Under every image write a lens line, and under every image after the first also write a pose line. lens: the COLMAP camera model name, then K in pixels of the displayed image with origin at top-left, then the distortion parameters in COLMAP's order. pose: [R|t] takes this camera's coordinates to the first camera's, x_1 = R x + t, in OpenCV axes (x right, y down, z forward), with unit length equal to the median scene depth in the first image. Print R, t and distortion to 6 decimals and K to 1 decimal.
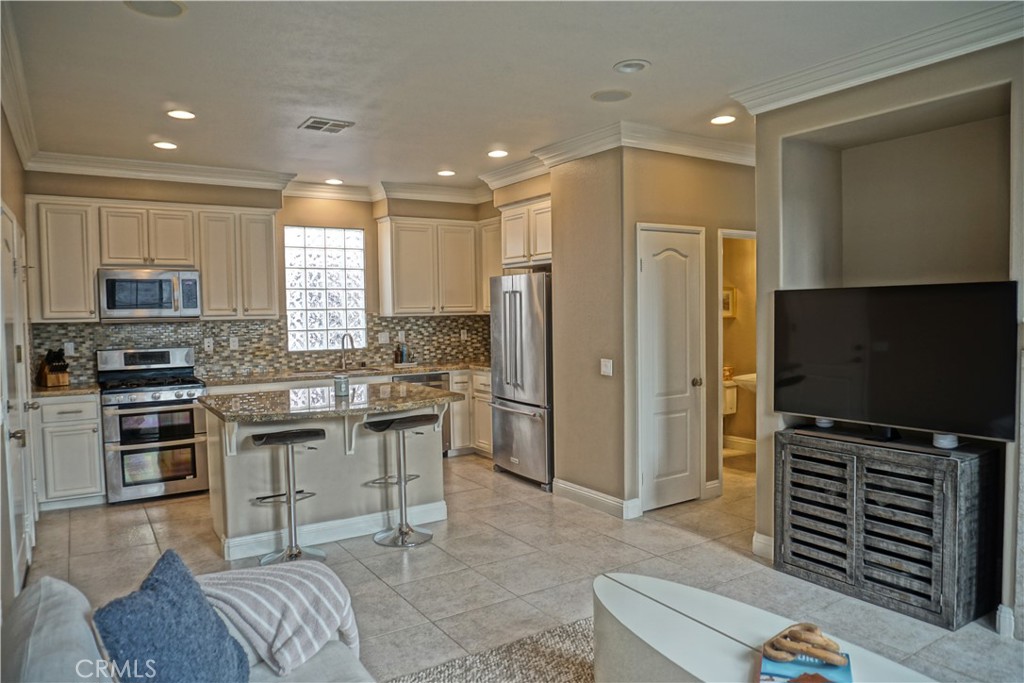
lens RADIAL K [[679.6, 0, 513.6], [0, 679.6, 343.4], [0, 0, 1]] dist [-0.057108, 0.035072]
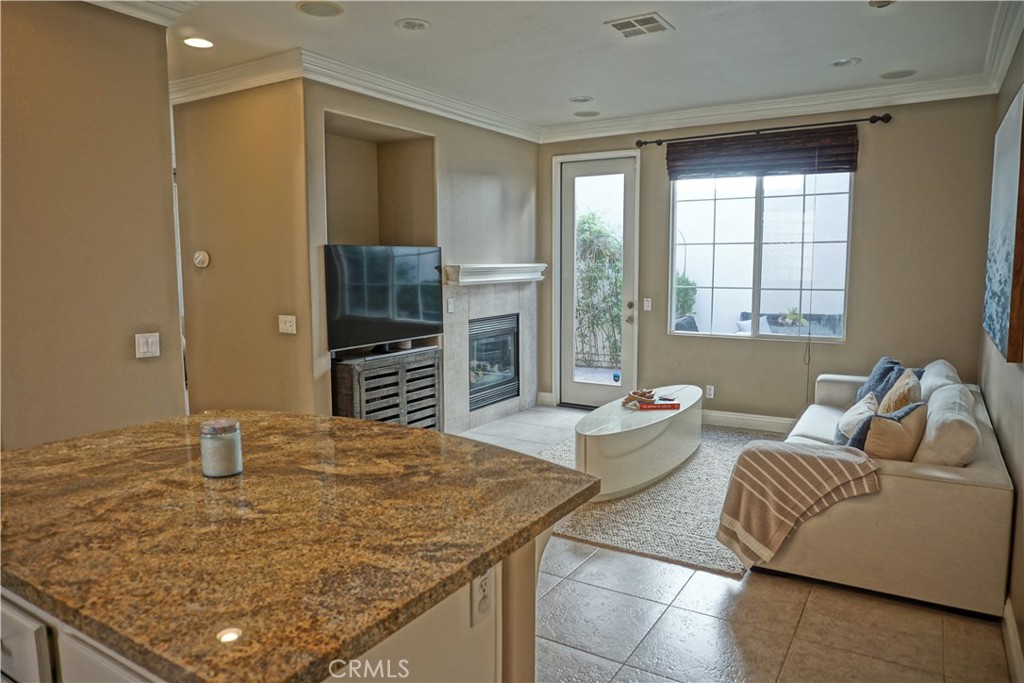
lens RADIAL K [[707.3, 0, 512.0], [0, 707.3, 341.5], [0, 0, 1]] dist [-0.003747, 0.037692]
pose [[-0.414856, -0.083309, 0.906065, -0.958748], [0.057489, 0.991410, 0.117478, -0.045040], [-0.908069, 0.100825, -0.406503, 1.391831]]
